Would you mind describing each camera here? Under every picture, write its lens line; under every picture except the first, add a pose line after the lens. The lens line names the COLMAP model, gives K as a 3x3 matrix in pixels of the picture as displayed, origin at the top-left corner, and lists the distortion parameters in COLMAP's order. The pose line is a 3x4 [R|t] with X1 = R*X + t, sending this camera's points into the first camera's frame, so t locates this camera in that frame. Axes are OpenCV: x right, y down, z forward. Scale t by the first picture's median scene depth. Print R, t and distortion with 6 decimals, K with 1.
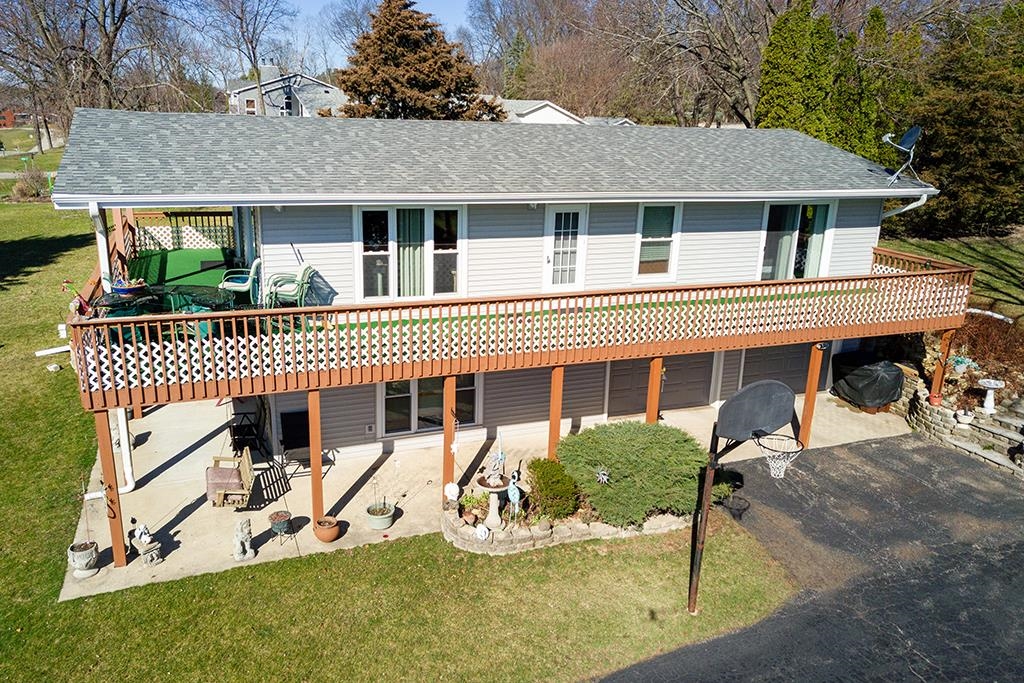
lens RADIAL K [[779.9, 0, 510.2], [0, 779.9, 337.8], [0, 0, 1]] dist [0.031678, -0.003010]
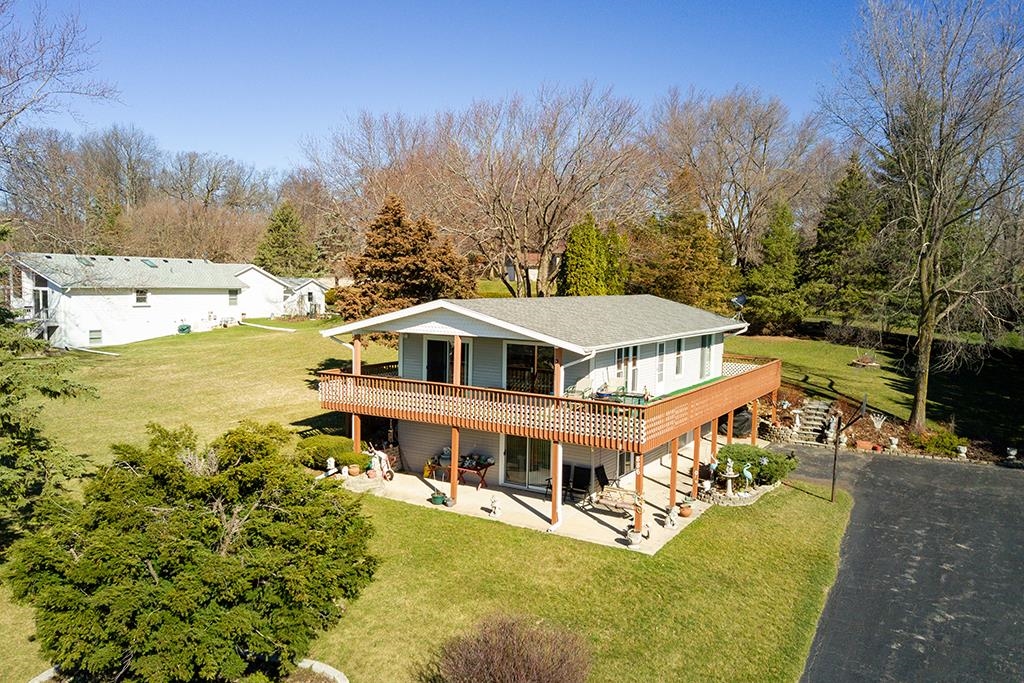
lens RADIAL K [[779.9, 0, 512.6], [0, 779.9, 343.9], [0, 0, 1]] dist [0.031678, -0.003010]
pose [[0.793710, -0.060301, 0.605300, -1.263525], [0.166956, 0.978456, -0.121448, 0.008598], [-0.584936, 0.197453, 0.786678, -0.243326]]
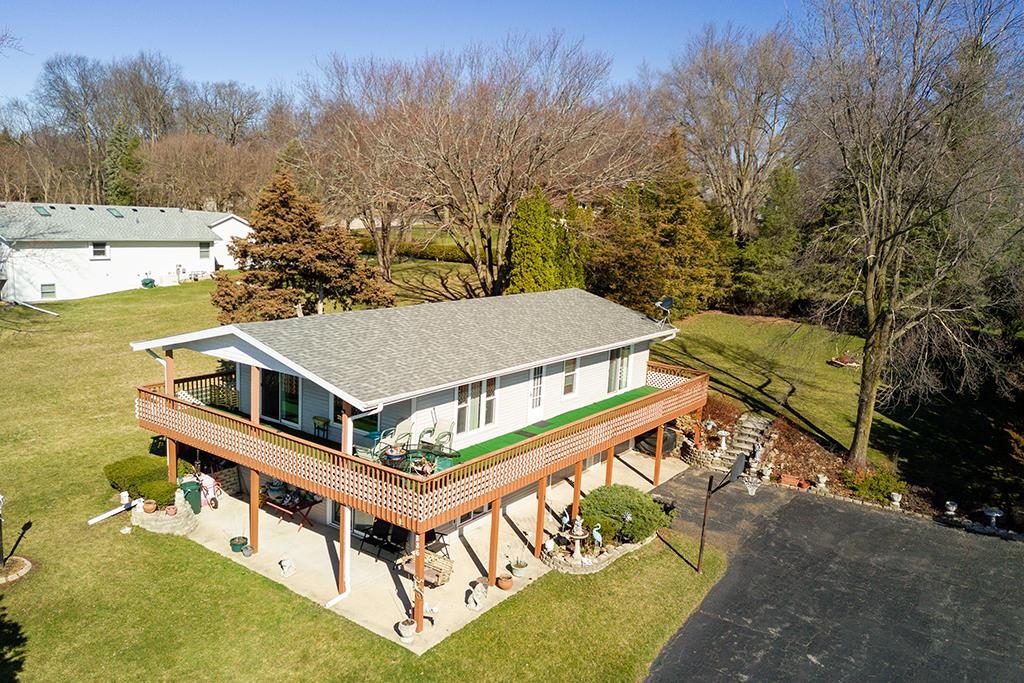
lens RADIAL K [[779.9, 0, 512.1], [0, 779.9, 339.4], [0, 0, 1]] dist [0.031678, -0.003010]
pose [[0.843364, -0.073543, 0.532286, -0.787201], [0.118427, 0.991671, -0.050625, -0.128948], [-0.524130, 0.105733, 0.845050, -0.329086]]
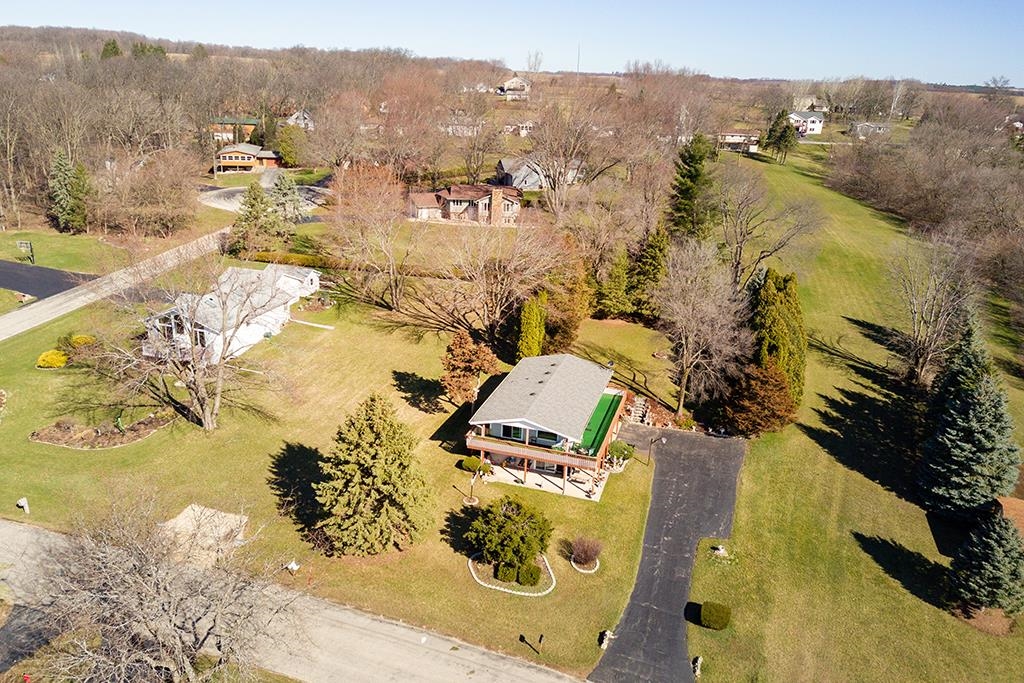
lens RADIAL K [[779.9, 0, 511.0], [0, 779.9, 336.0], [0, 0, 1]] dist [0.031678, -0.003010]
pose [[0.626875, -0.250324, 0.737812, -3.406147], [0.189338, 0.967538, 0.167396, -1.364923], [-0.755764, 0.034759, 0.653921, -1.661912]]
